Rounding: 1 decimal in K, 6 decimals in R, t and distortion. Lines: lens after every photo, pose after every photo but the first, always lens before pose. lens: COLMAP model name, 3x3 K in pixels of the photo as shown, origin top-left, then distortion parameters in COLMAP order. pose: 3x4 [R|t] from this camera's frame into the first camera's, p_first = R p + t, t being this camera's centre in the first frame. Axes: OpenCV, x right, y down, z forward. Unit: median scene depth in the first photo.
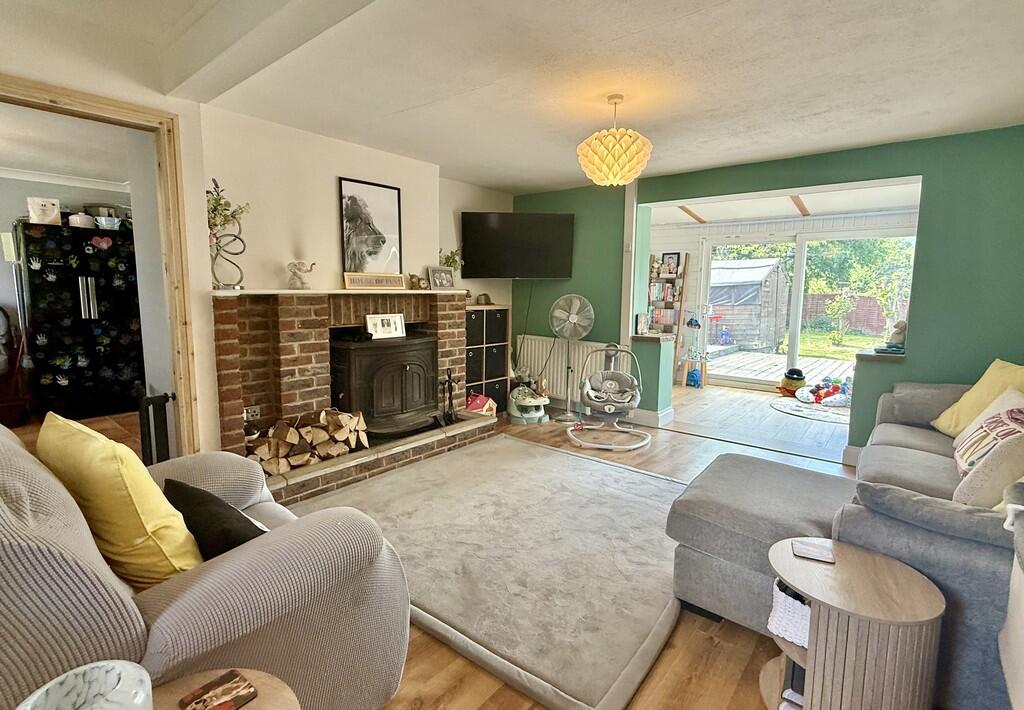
lens RADIAL K [[486.5, 0, 512.0], [0, 486.5, 355.0], [0, 0, 1]] dist [-0.001279, -0.000079]
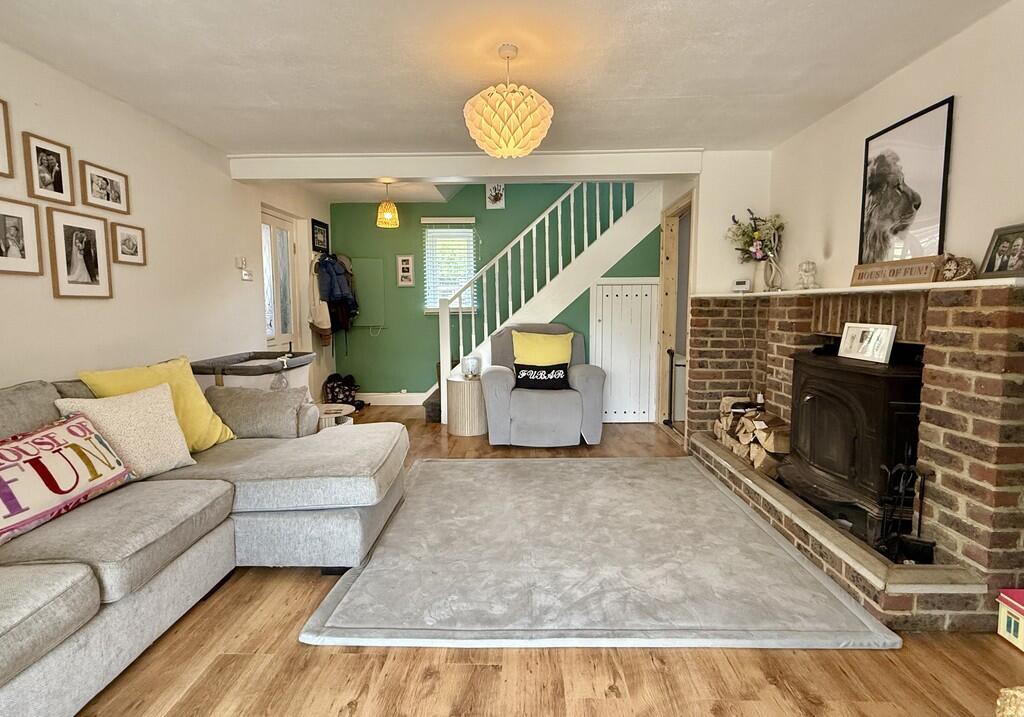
lens RADIAL K [[488.4, 0, 512.0], [0, 488.4, 358.5], [0, 0, 1]] dist [-0.000717, -0.000167]
pose [[-0.779694, 0.060175, -0.623263, 0.531395], [-0.088729, 0.974710, 0.205106, -0.132027], [0.619842, 0.215221, -0.754636, 1.224019]]
